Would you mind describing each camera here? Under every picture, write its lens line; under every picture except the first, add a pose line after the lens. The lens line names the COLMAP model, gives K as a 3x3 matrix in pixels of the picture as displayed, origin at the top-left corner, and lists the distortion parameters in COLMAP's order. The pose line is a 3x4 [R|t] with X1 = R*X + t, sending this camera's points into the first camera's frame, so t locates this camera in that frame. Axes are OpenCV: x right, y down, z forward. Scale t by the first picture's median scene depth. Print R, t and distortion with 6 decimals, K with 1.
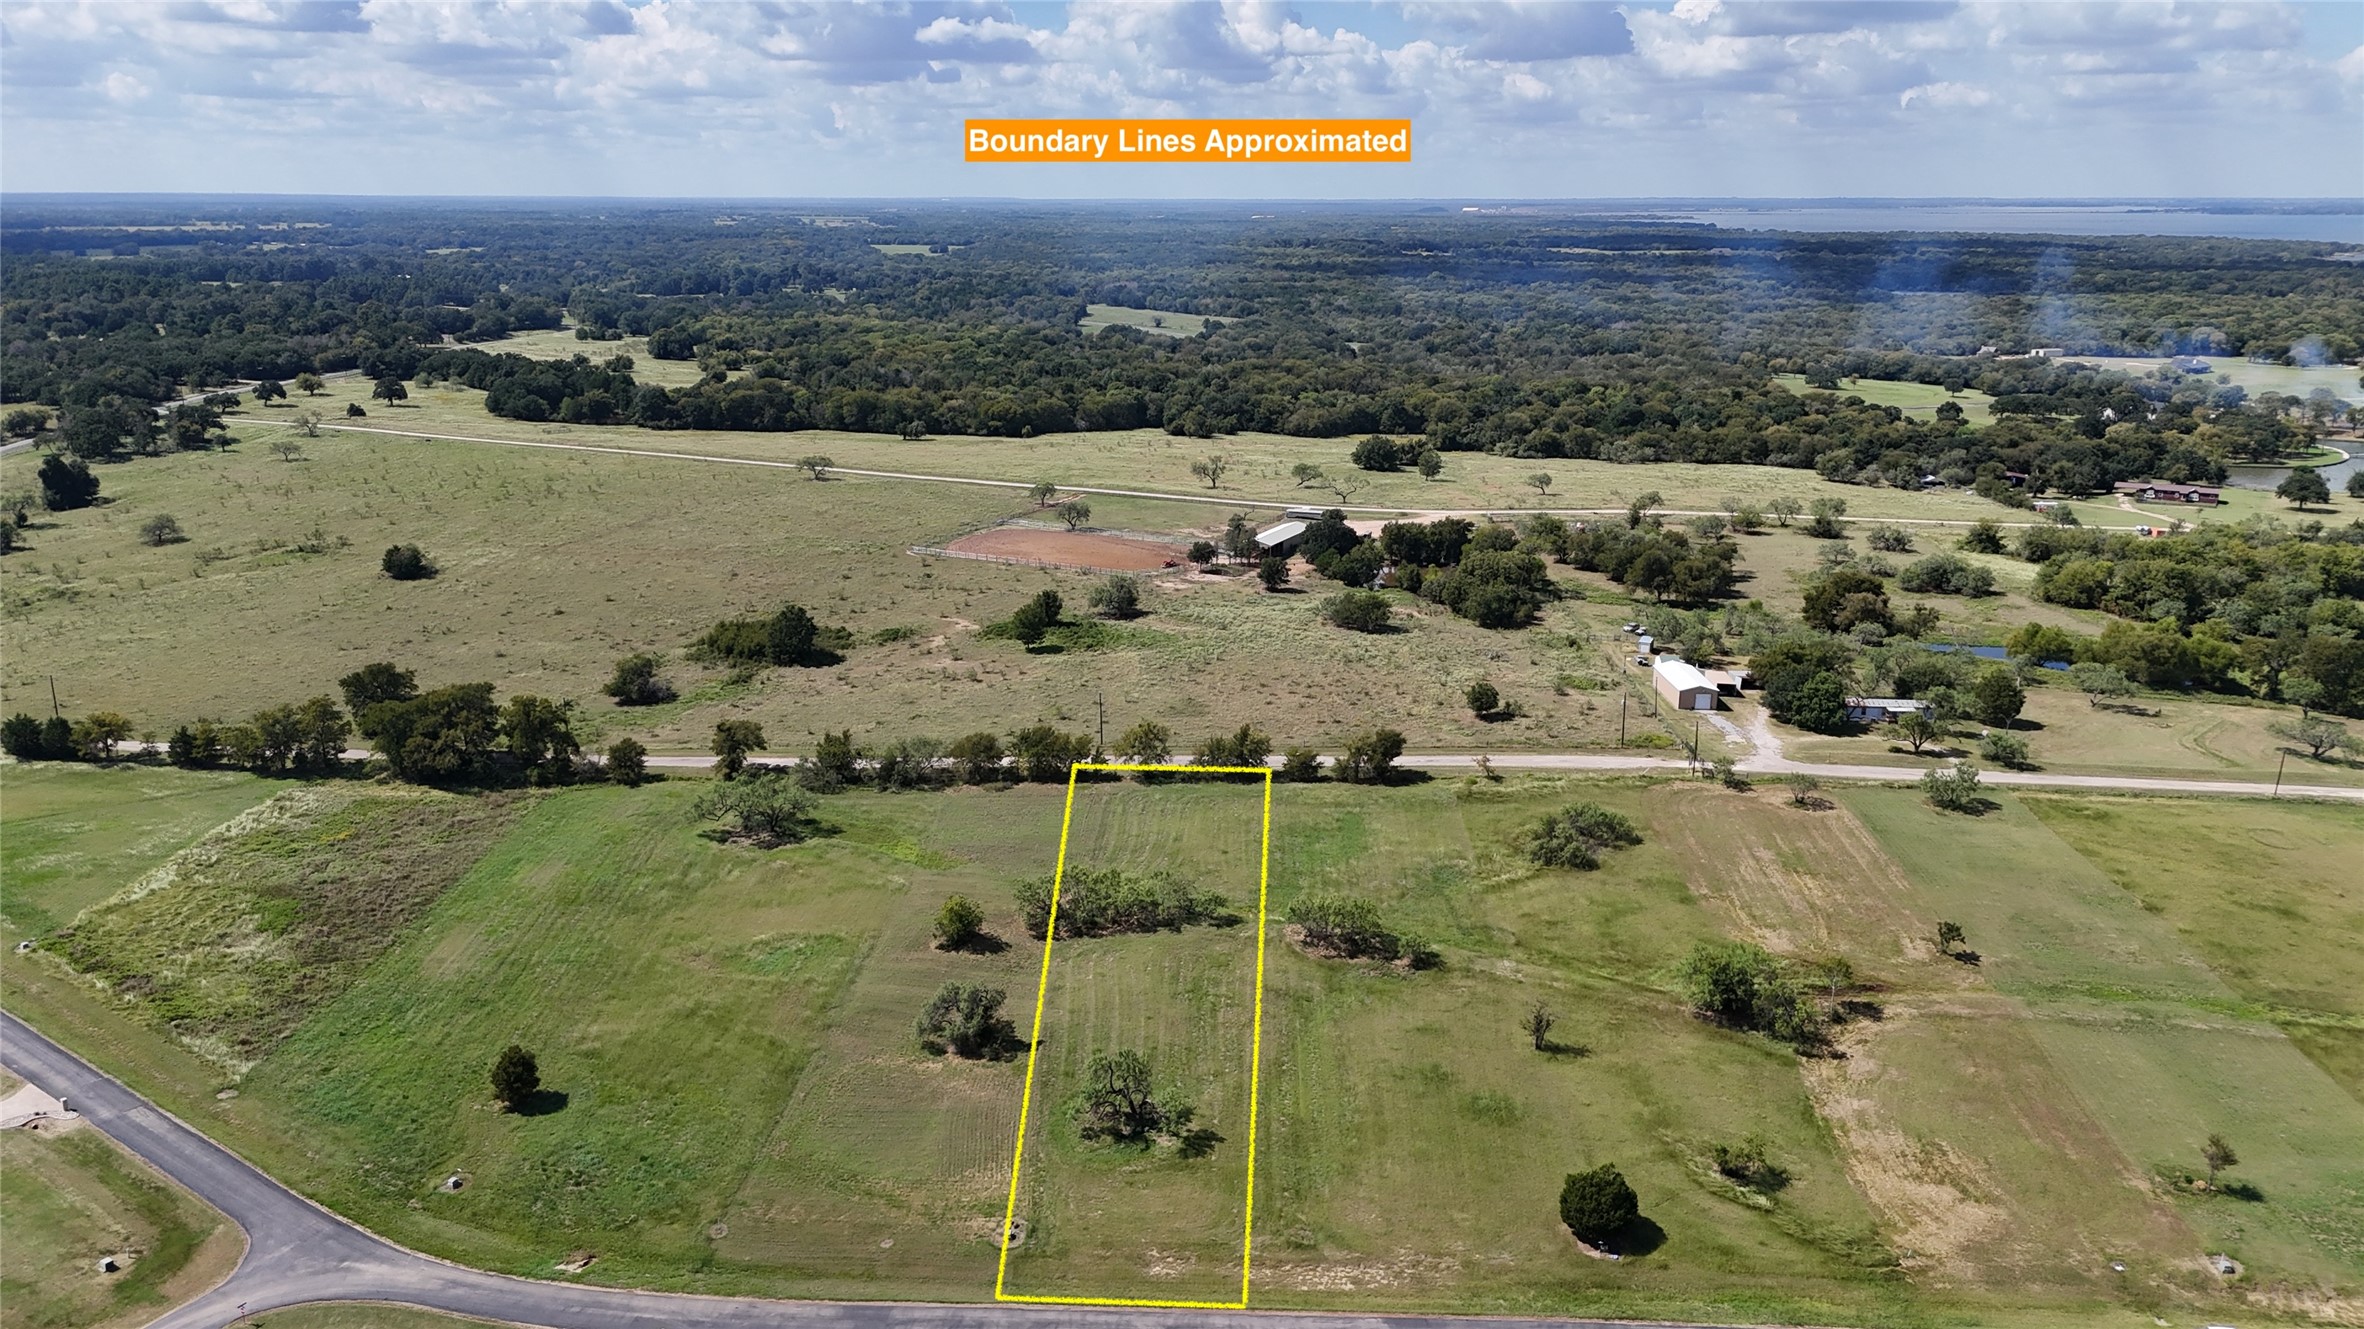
lens RADIAL K [[1732.0, 0, 1178.1], [0, 1732.0, 666.9], [0, 0, 1]] dist [0.069938, -0.061454]
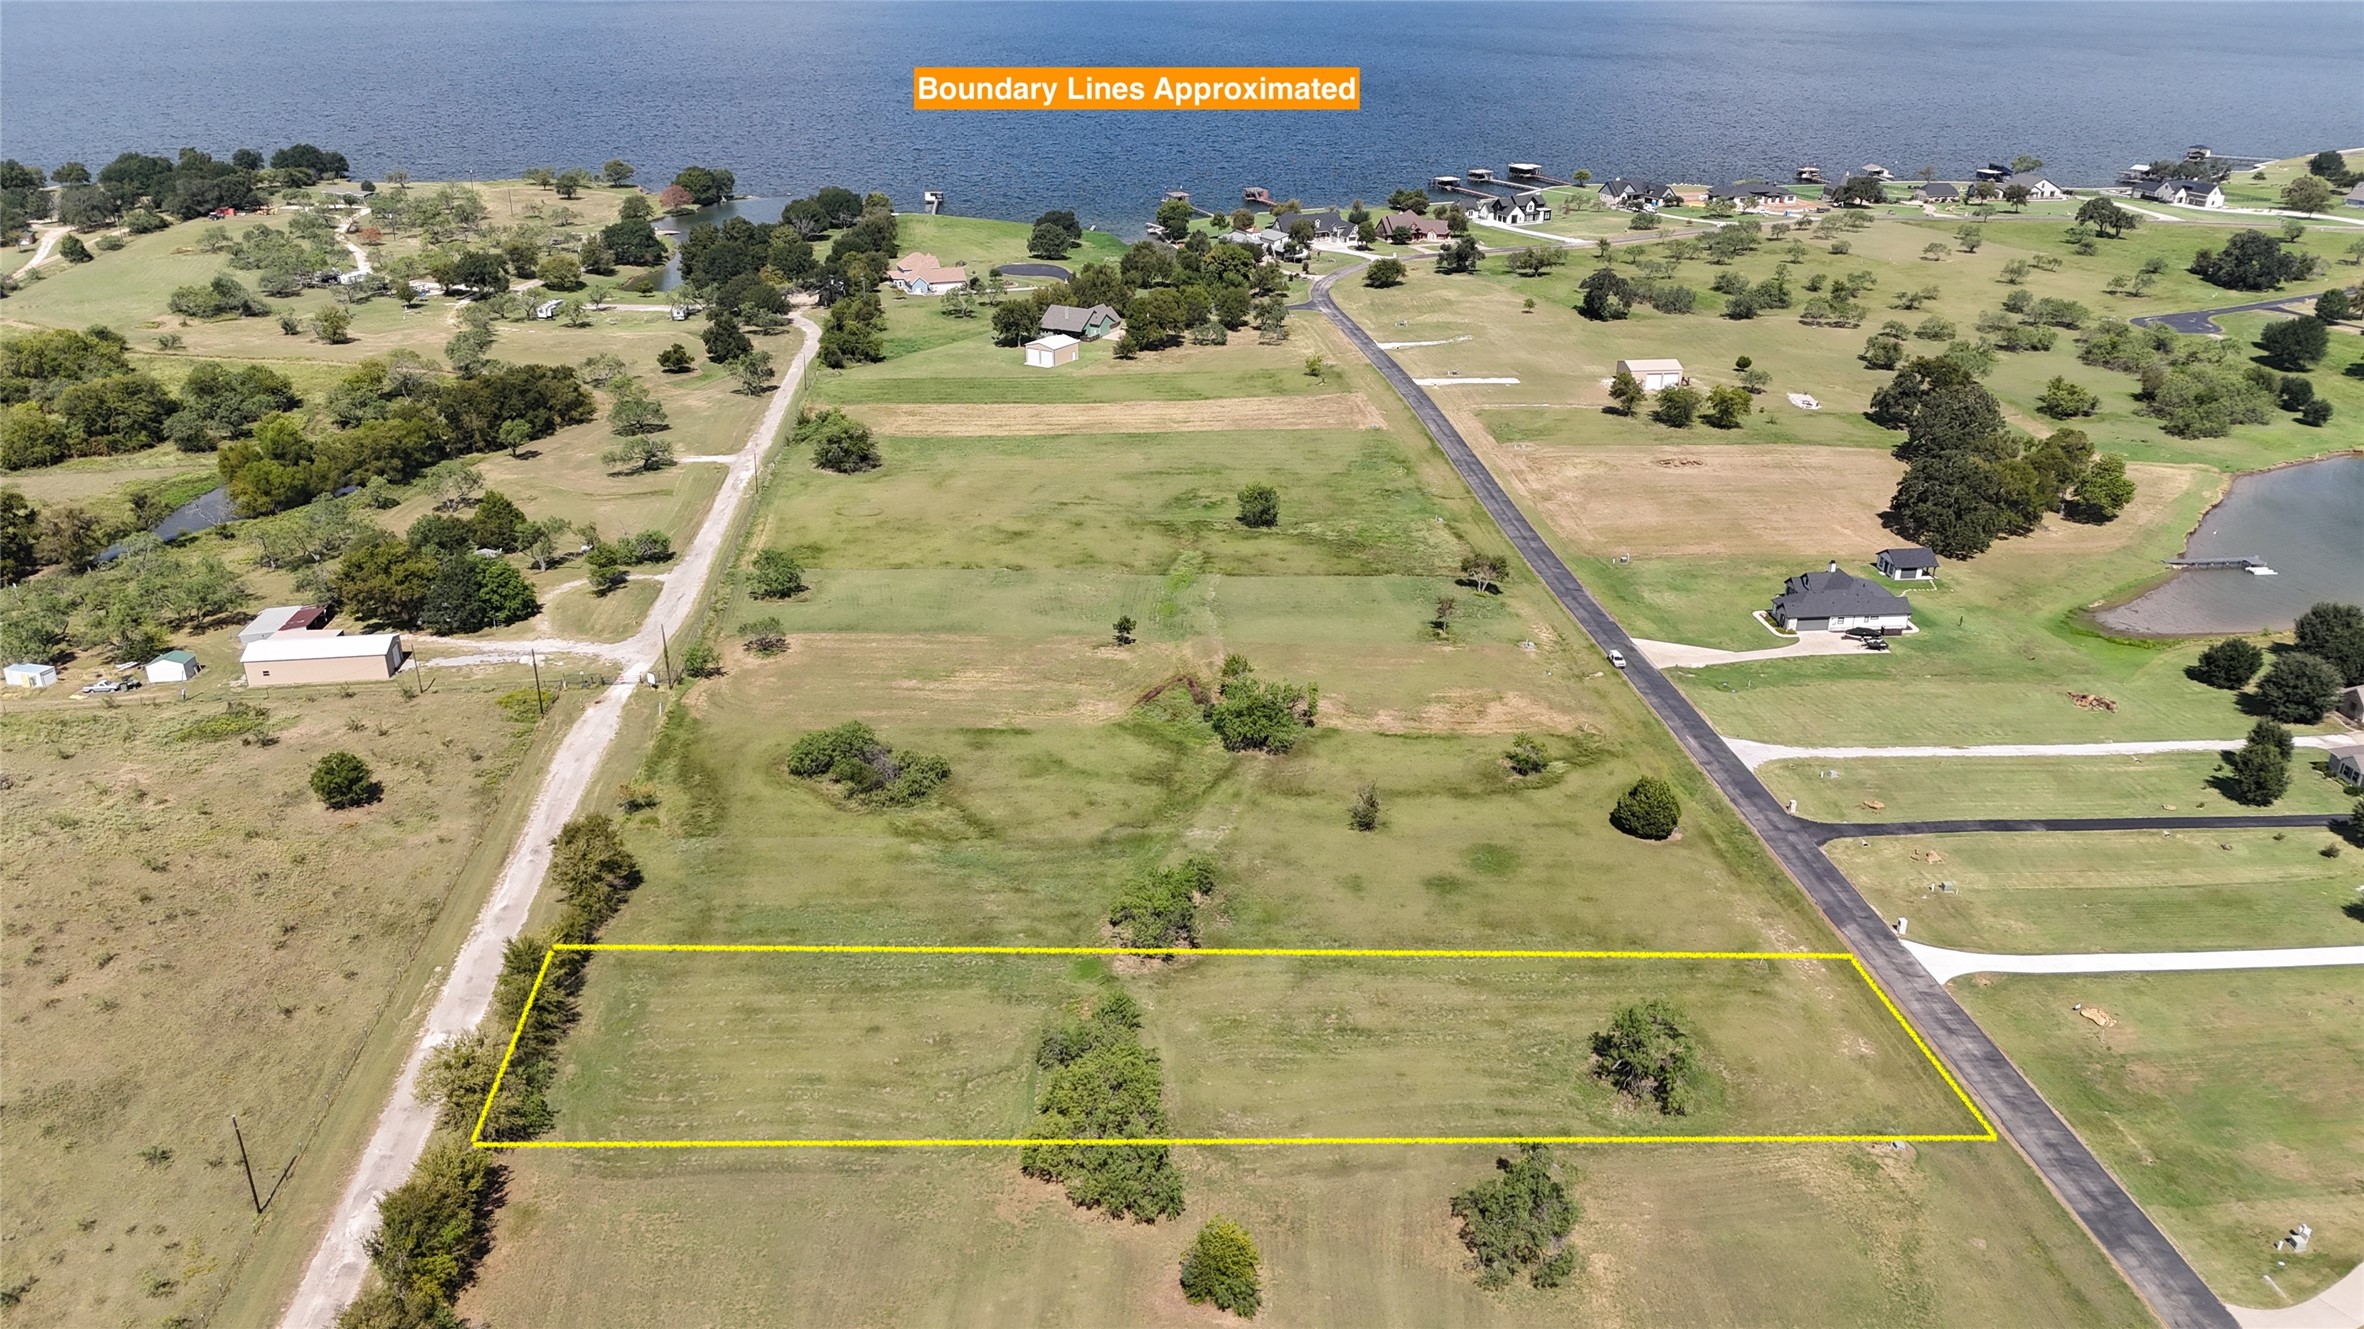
lens RADIAL K [[1732.0, 0, 1178.1], [0, 1732.0, 666.9], [0, 0, 1]] dist [0.069938, -0.061454]
pose [[-0.139470, -0.392814, 0.908980, -0.584380], [0.255854, 0.872487, 0.416300, -0.277841], [-0.956602, 0.290628, -0.021183, 0.979059]]
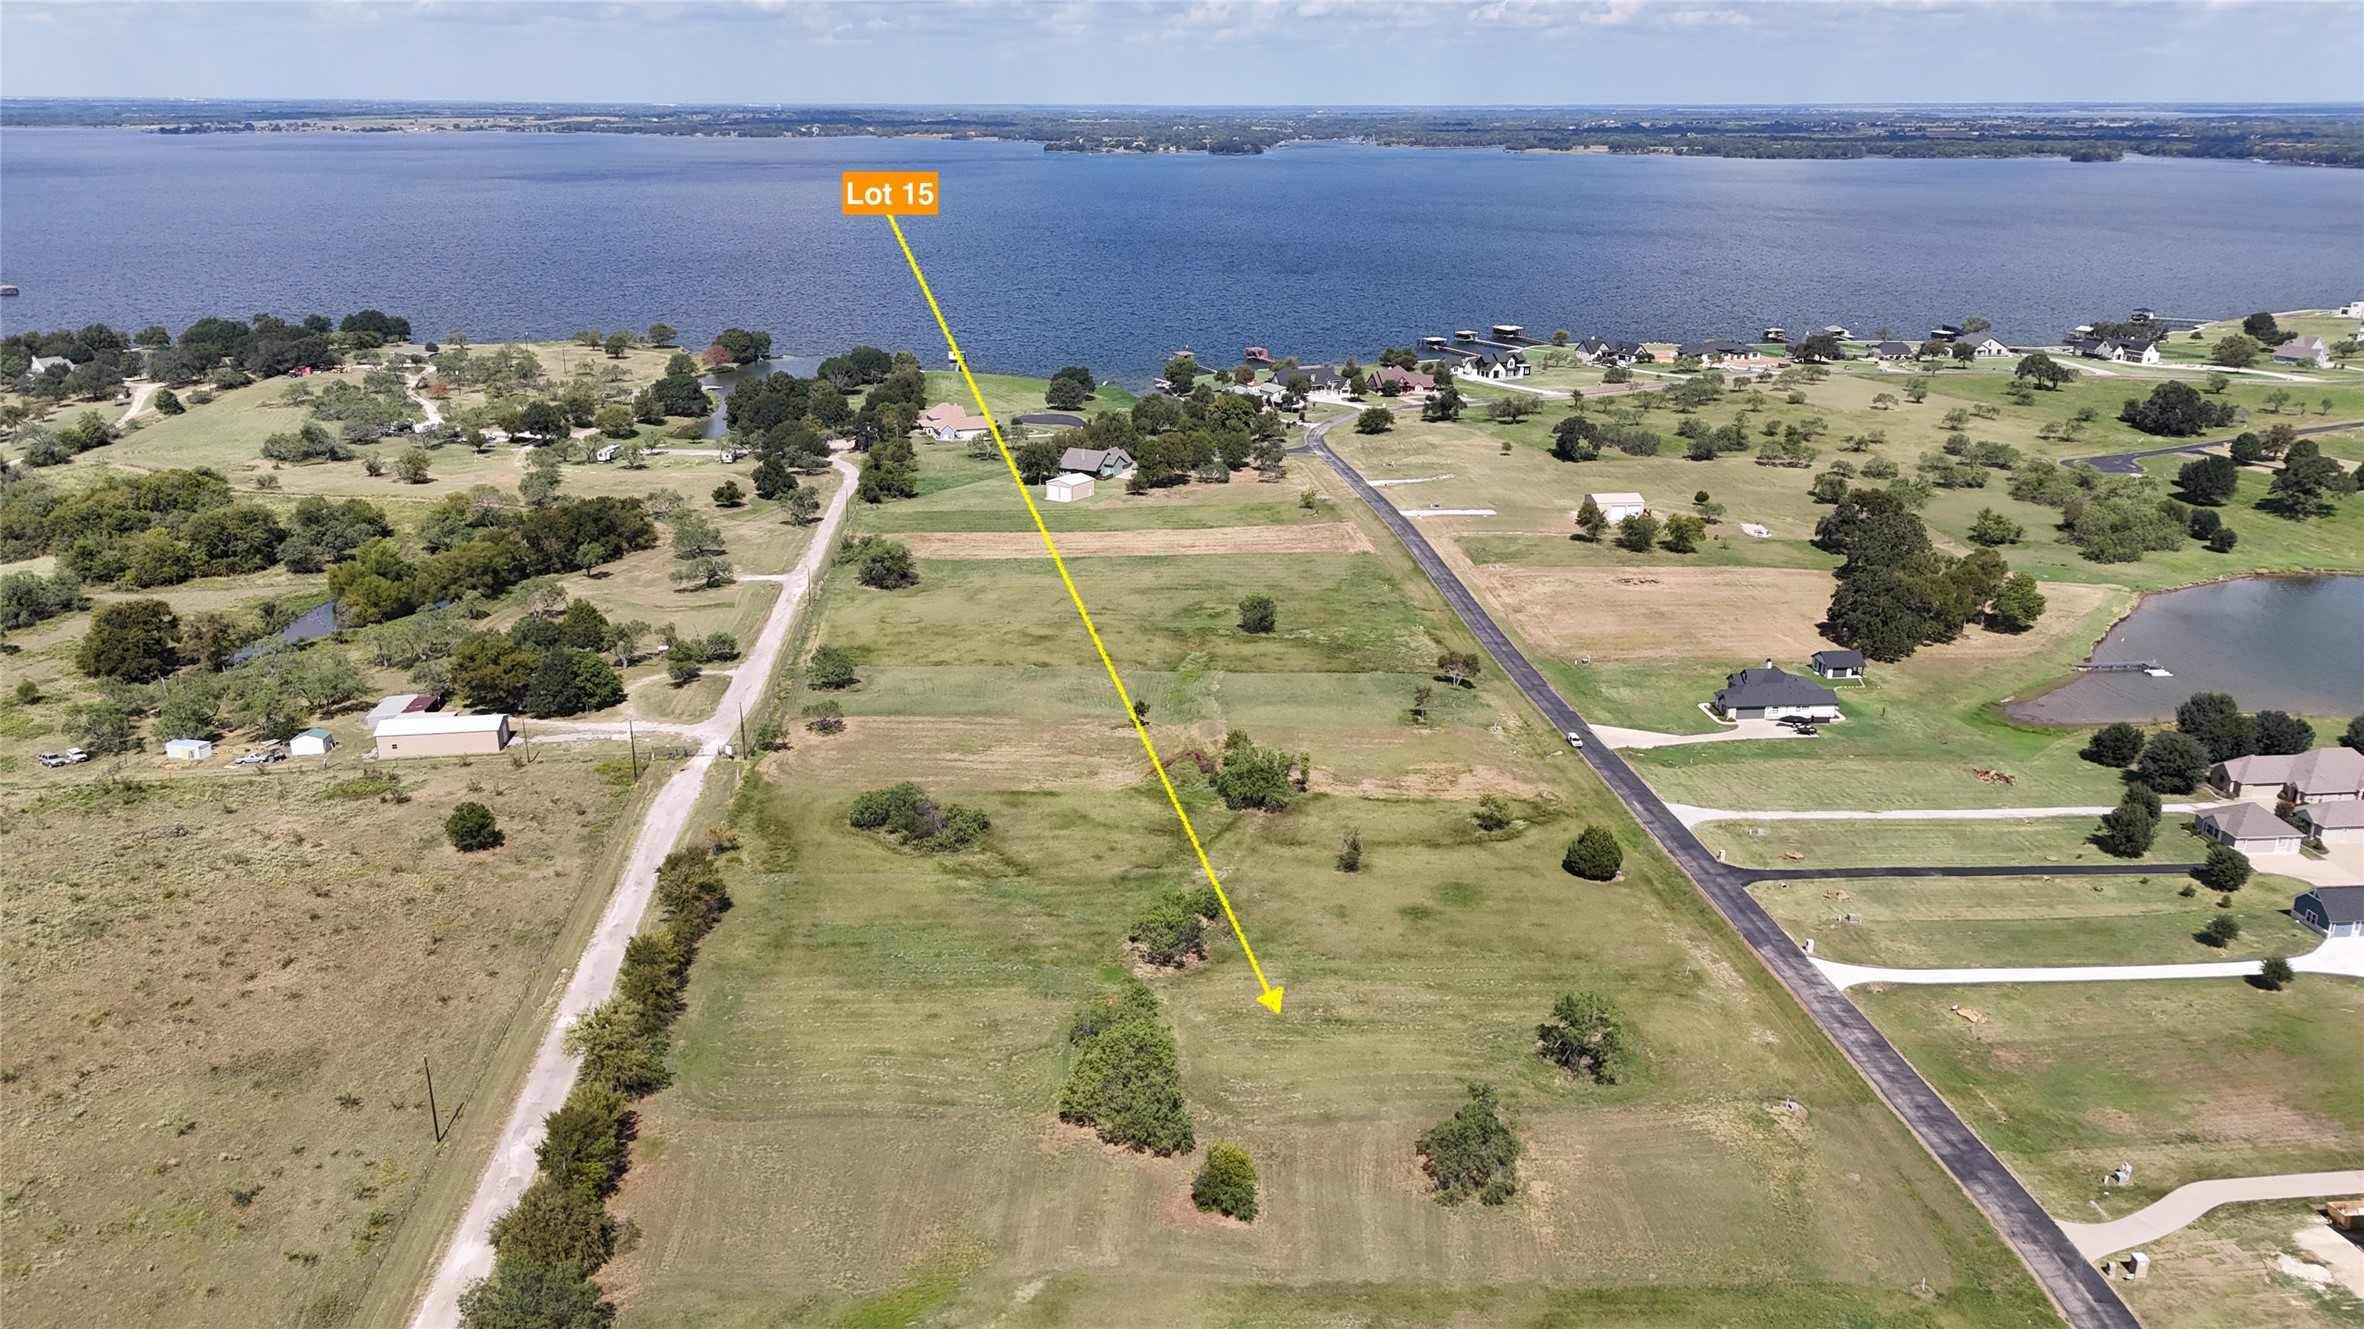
lens RADIAL K [[1732.0, 0, 1178.1], [0, 1732.0, 666.9], [0, 0, 1]] dist [0.069938, -0.061454]
pose [[-0.137224, -0.308451, 0.941290, -0.739869], [0.257909, 0.906377, 0.334609, -0.290207], [-0.956375, 0.288684, -0.044824, 1.001224]]
